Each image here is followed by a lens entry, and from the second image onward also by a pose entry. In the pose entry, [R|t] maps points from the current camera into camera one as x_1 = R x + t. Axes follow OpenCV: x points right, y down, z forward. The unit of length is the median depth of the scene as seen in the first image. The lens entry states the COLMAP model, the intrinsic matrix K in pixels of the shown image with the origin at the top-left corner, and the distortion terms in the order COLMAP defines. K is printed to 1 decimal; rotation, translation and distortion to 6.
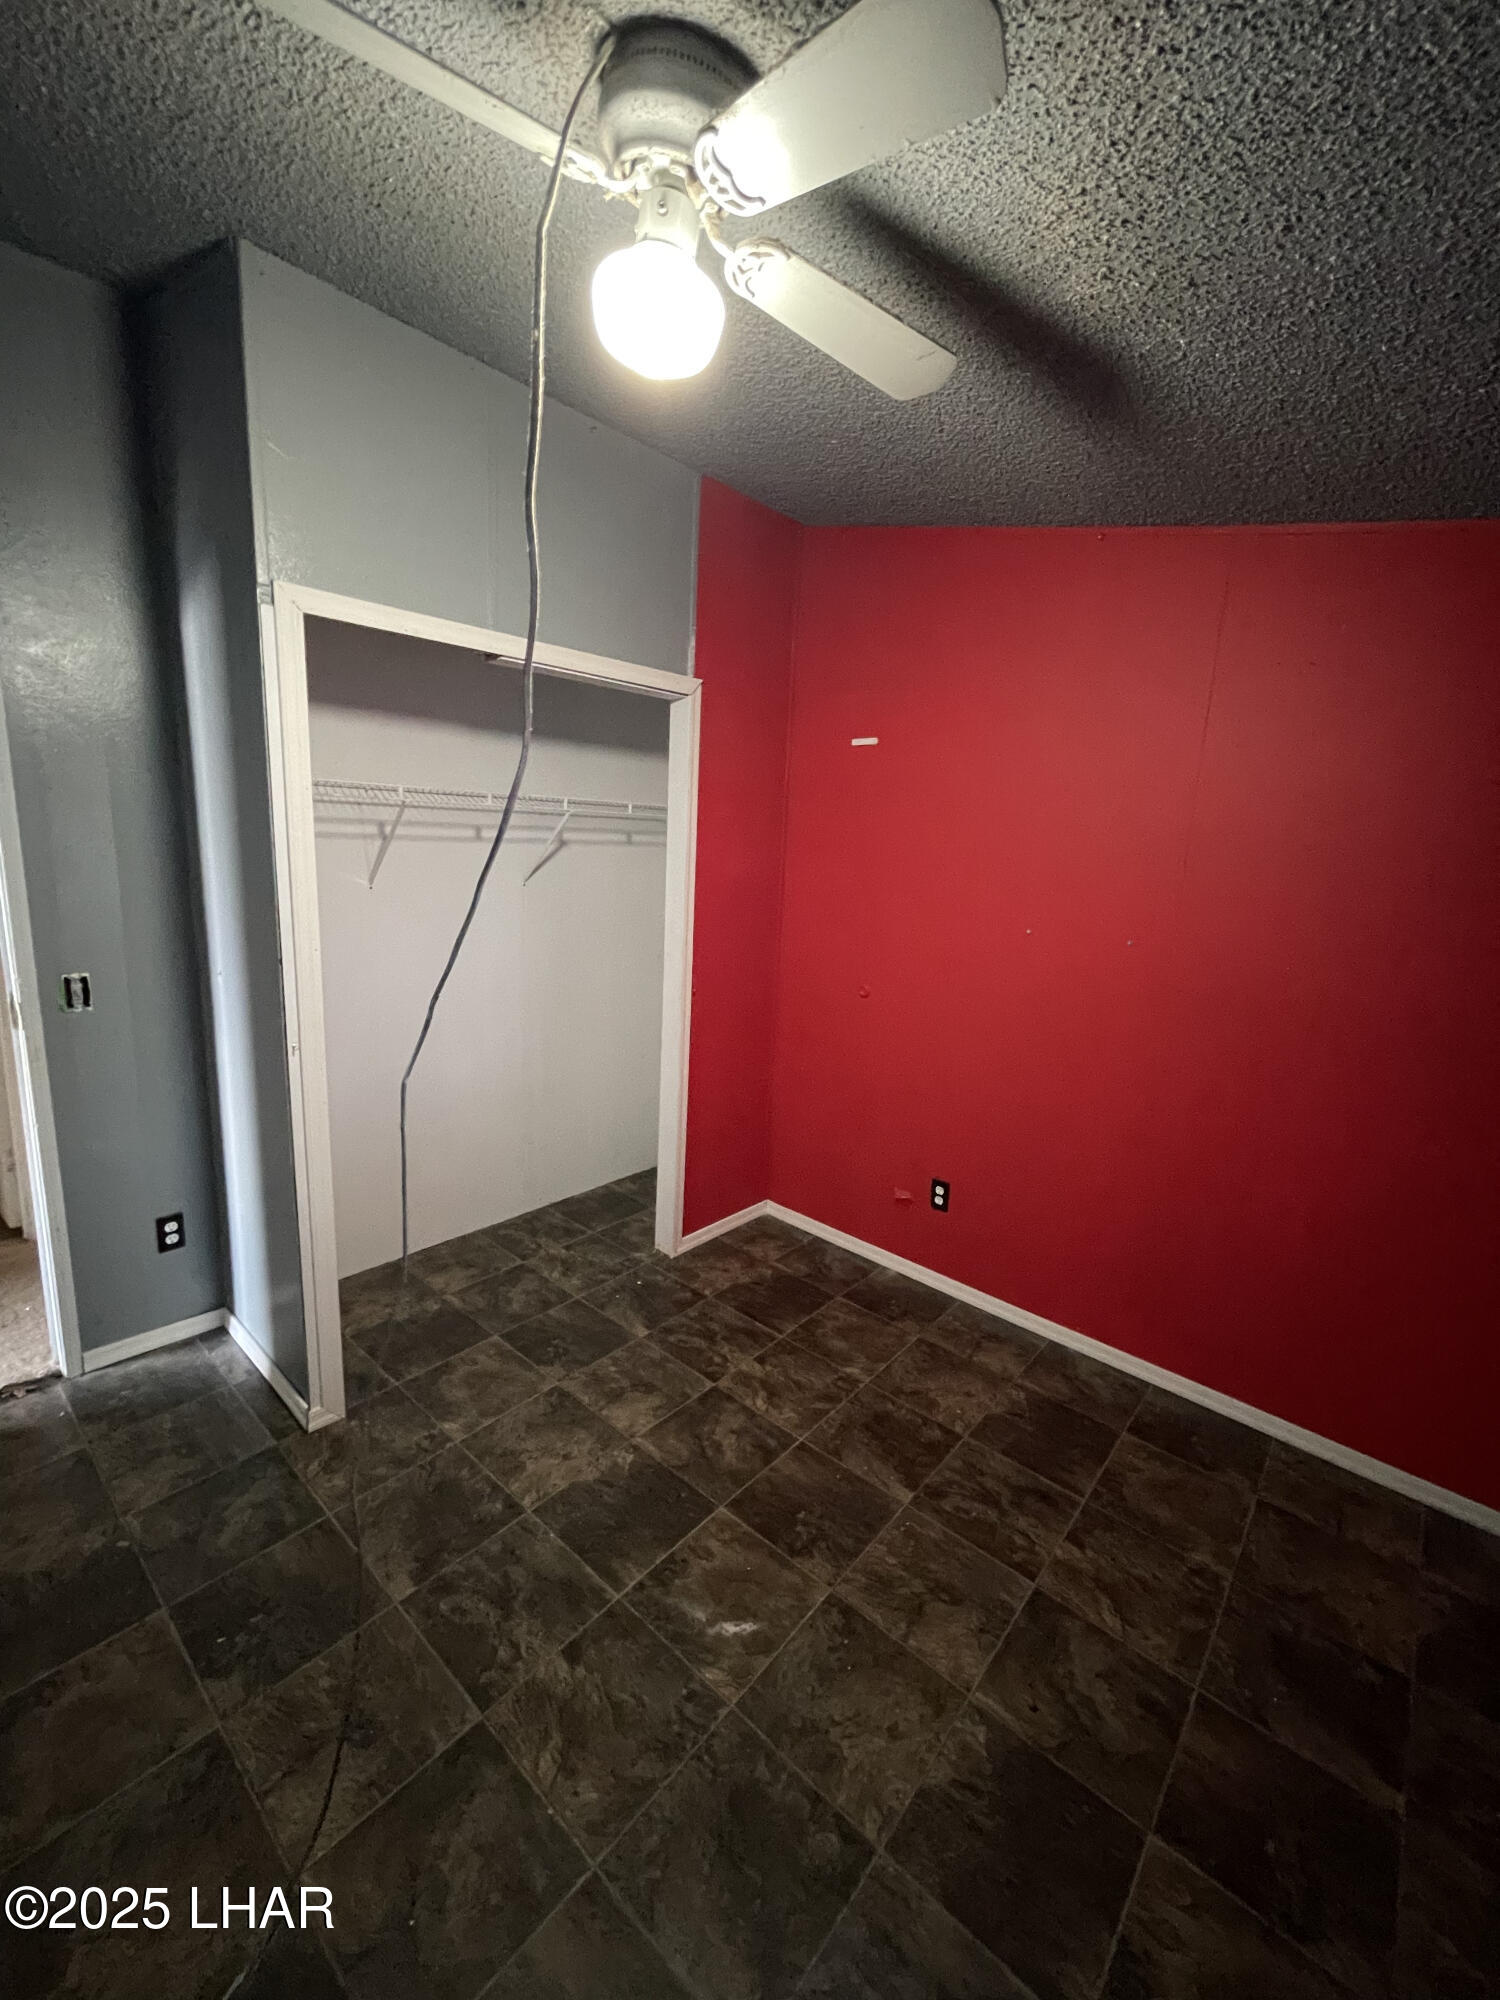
lens RADIAL K [[823.0, 0, 746.0], [0, 823.0, 953.4], [0, 0, 1]] dist [0.000221, -0.000298]
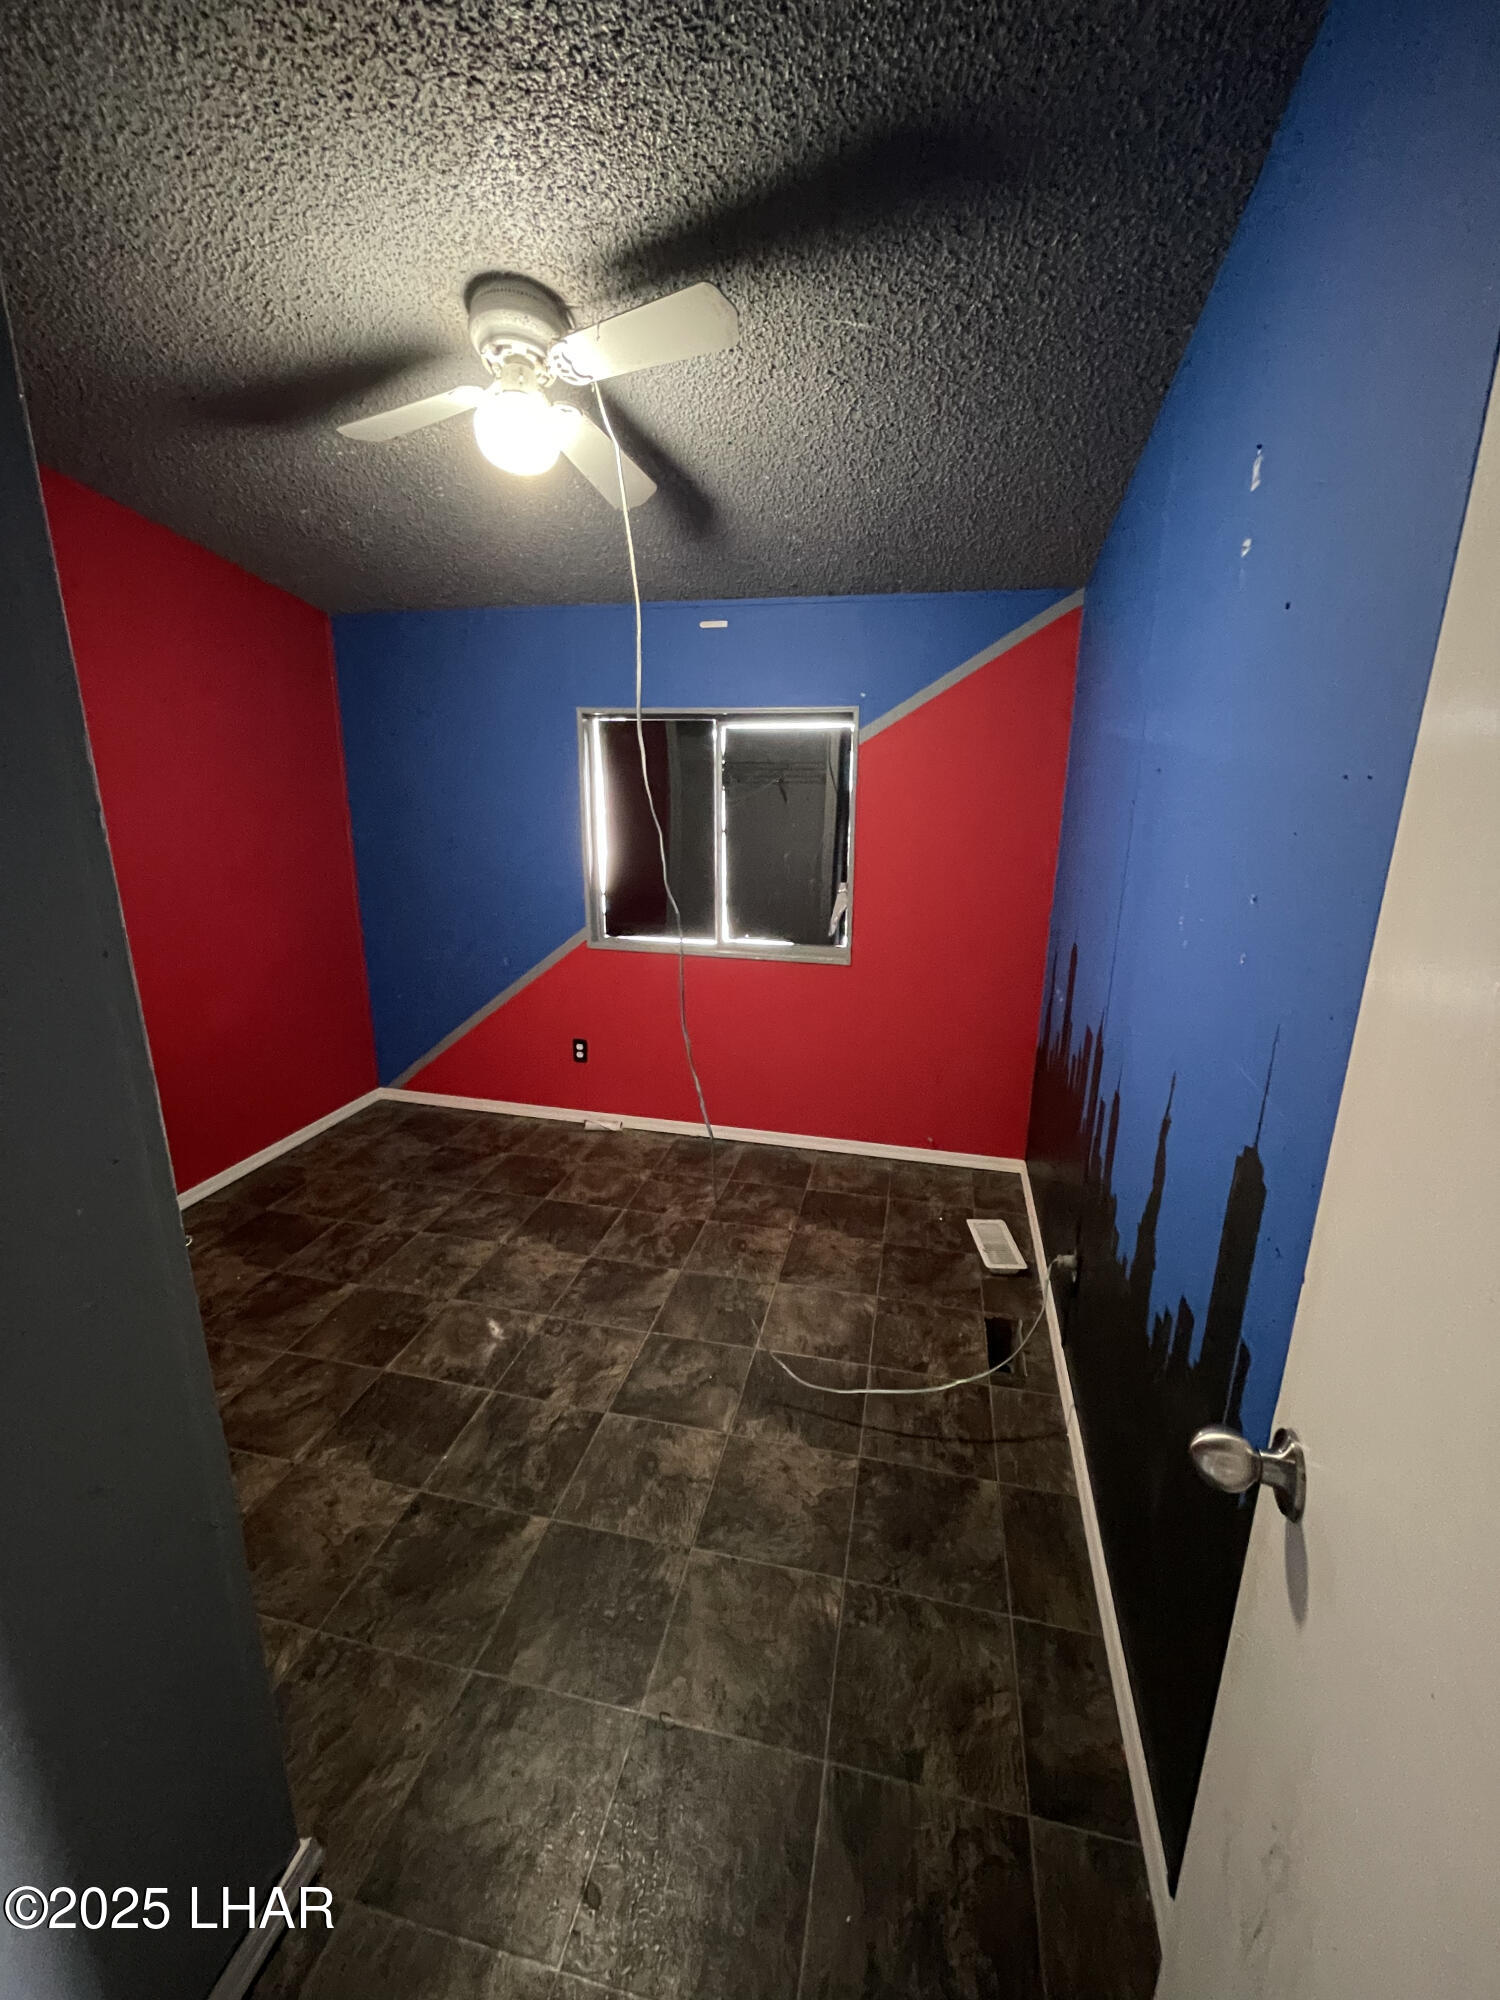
lens RADIAL K [[811.3, 0, 747.2], [0, 811.3, 992.7], [0, 0, 1]] dist [0.001156, 0.001201]
pose [[-0.479041, -0.273034, 0.834249, -1.296177], [0.076914, 0.933683, 0.349743, -0.206978], [-0.874416, 0.231707, -0.426273, 1.116843]]
